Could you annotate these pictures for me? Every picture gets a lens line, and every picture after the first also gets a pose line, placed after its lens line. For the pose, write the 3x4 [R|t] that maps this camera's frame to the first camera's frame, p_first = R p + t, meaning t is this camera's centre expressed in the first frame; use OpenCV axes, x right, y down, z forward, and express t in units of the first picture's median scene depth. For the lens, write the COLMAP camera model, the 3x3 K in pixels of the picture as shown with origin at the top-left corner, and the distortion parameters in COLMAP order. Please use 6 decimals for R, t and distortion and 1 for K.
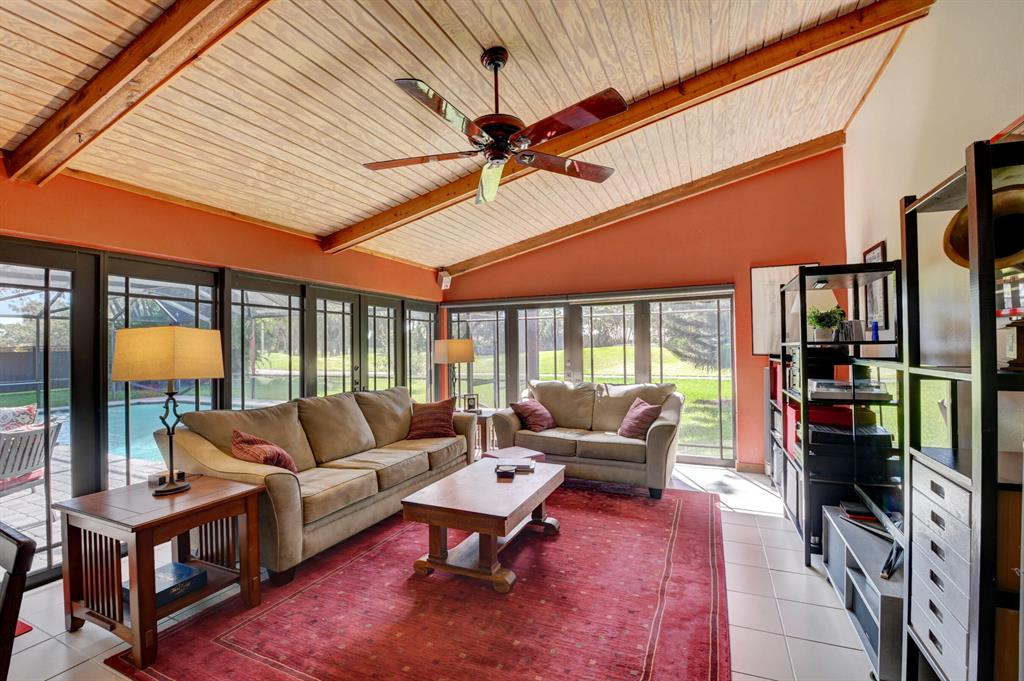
lens RADIAL K [[450.5, 0, 511.0], [0, 450.5, 338.8], [0, 0, 1]] dist [-0.015084, -0.007862]
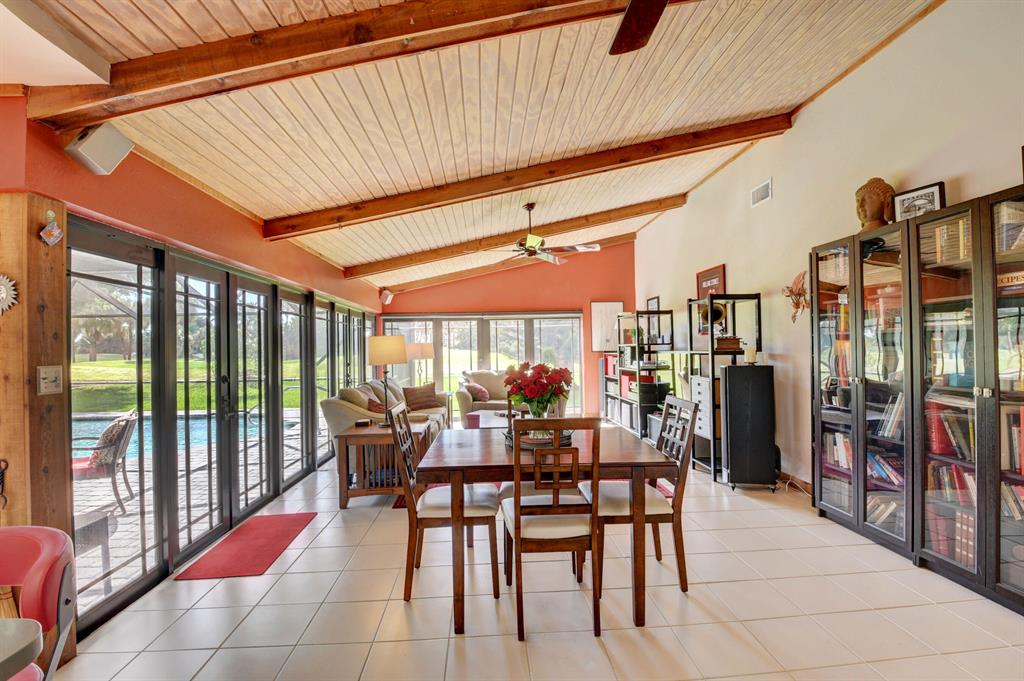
lens RADIAL K [[450.5, 0, 518.2], [0, 450.5, 338.9], [0, 0, 1]] dist [-0.015084, -0.007862]
pose [[0.876479, 0.003618, 0.481427, -0.609235], [-0.000329, 0.999976, -0.006916, -0.001511], [-0.481441, 0.005903, 0.876459, -0.438788]]
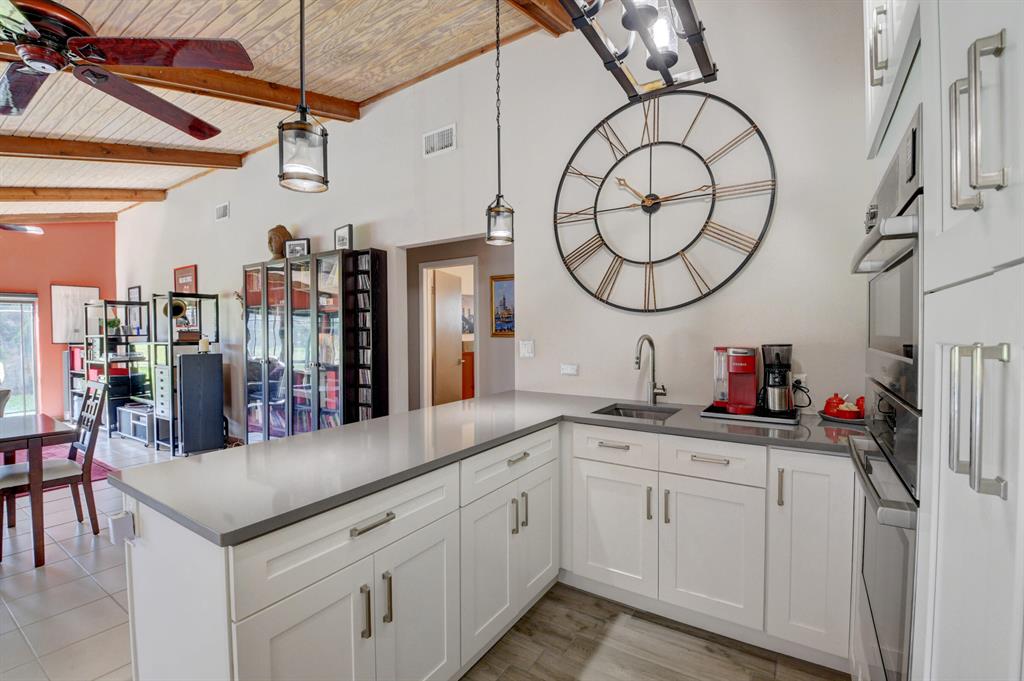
lens RADIAL K [[450.5, 0, 509.0], [0, 450.5, 339.8], [0, 0, 1]] dist [-0.015084, -0.007862]
pose [[0.147105, -0.006684, 0.989098, -0.737035], [-0.011871, 0.999893, 0.008523, -0.007473], [-0.989050, -0.012995, 0.147010, -0.779082]]
